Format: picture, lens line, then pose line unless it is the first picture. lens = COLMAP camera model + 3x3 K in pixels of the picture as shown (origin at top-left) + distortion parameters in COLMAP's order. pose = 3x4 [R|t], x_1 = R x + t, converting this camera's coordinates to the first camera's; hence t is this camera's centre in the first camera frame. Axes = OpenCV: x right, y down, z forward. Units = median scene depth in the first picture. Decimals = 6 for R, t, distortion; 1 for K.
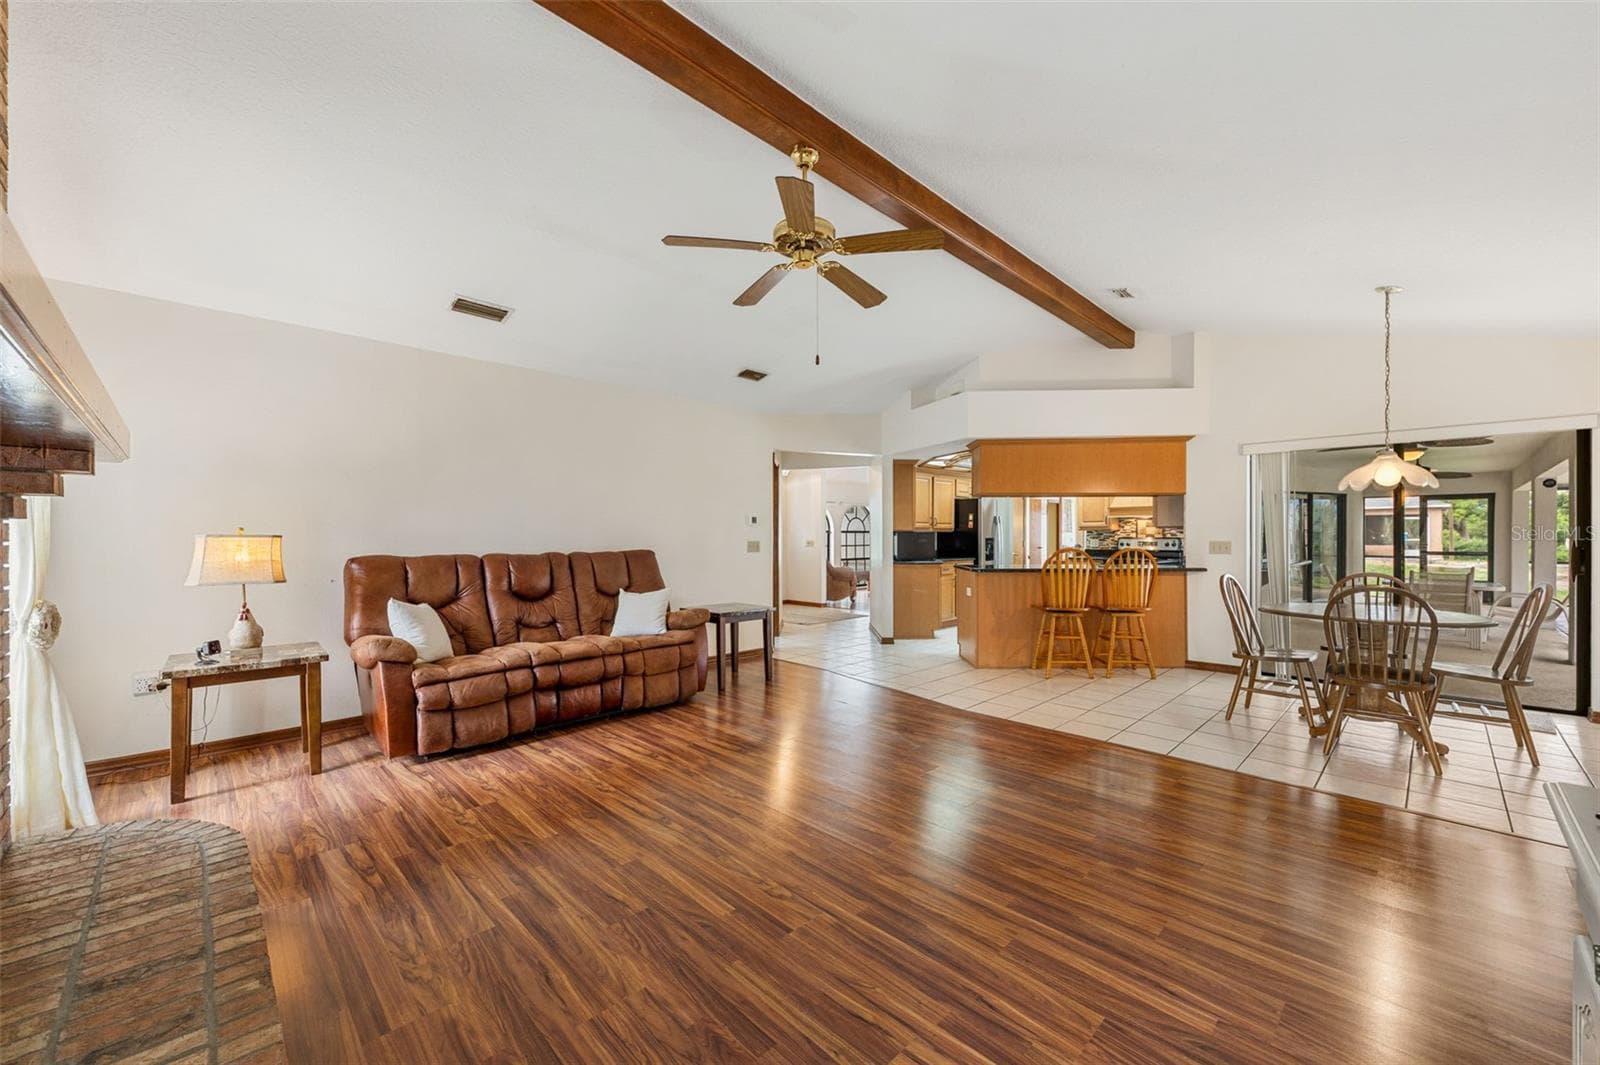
lens RADIAL K [[656.2, 0, 790.9], [0, 656.2, 536.0], [0, 0, 1]] dist [0.020730, -0.009842]
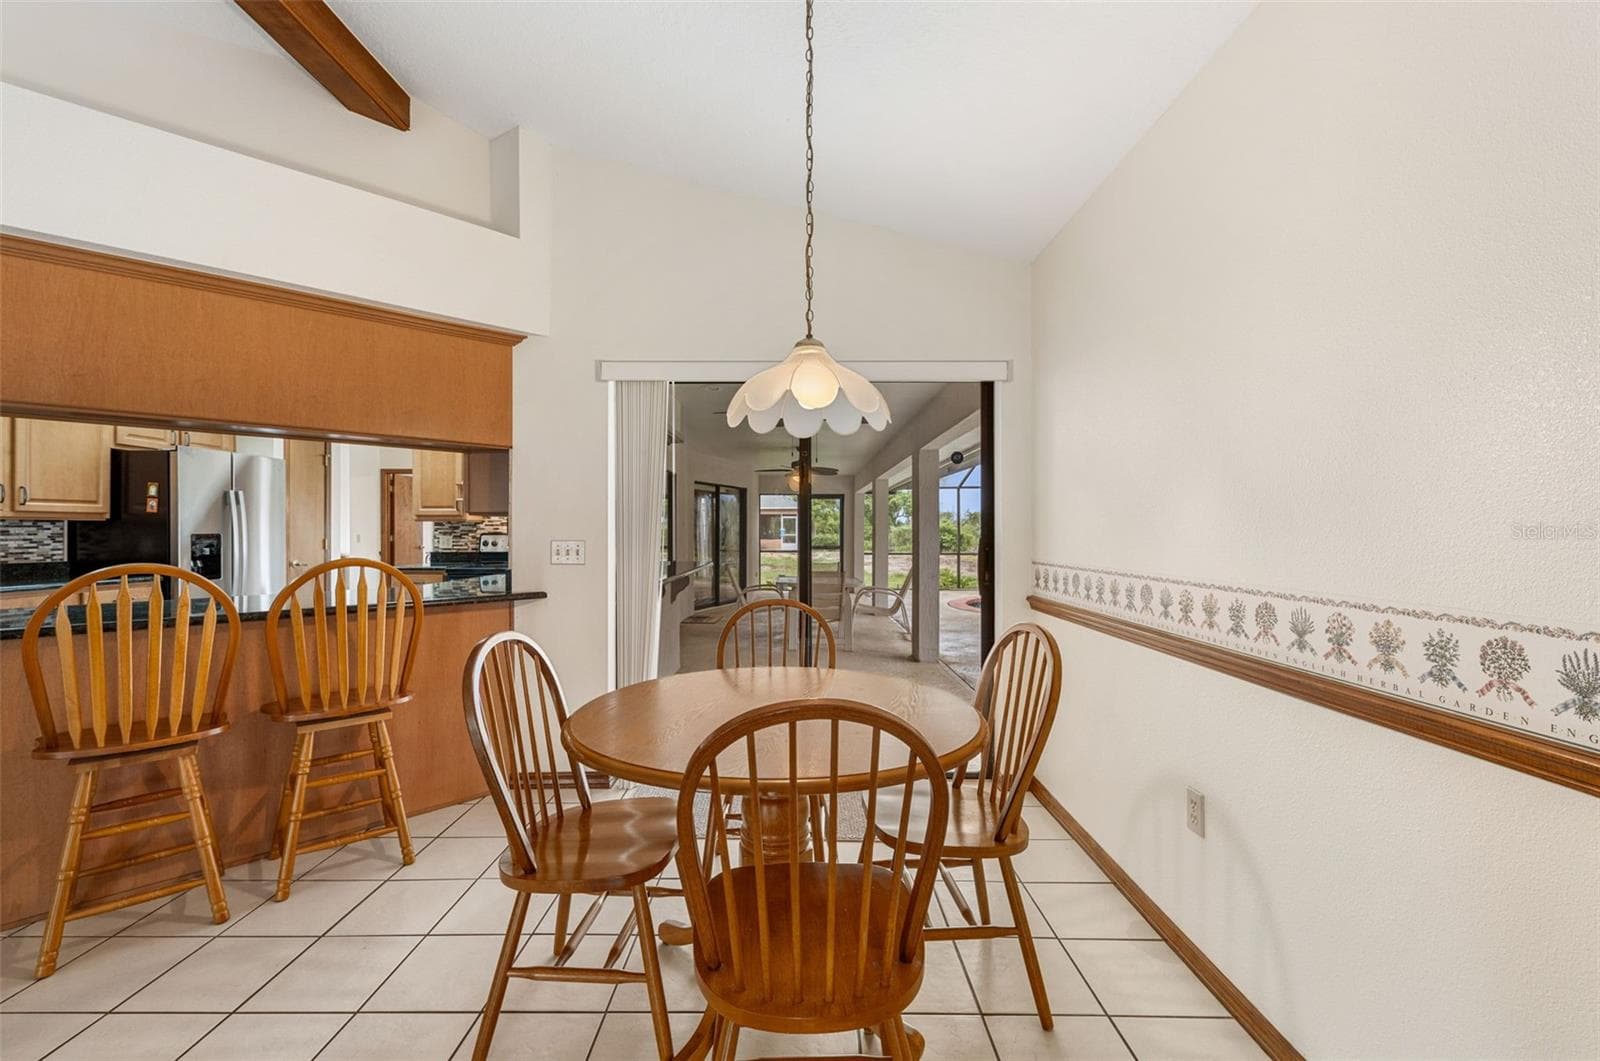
lens RADIAL K [[656.2, 0, 790.9], [0, 656.2, 534.0], [0, 0, 1]] dist [0.020730, -0.009842]
pose [[0.719100, -0.000819, 0.694906, 0.387996], [-0.003607, 0.999981, 0.004910, -0.001185], [-0.694897, -0.006037, 0.719084, 0.470426]]
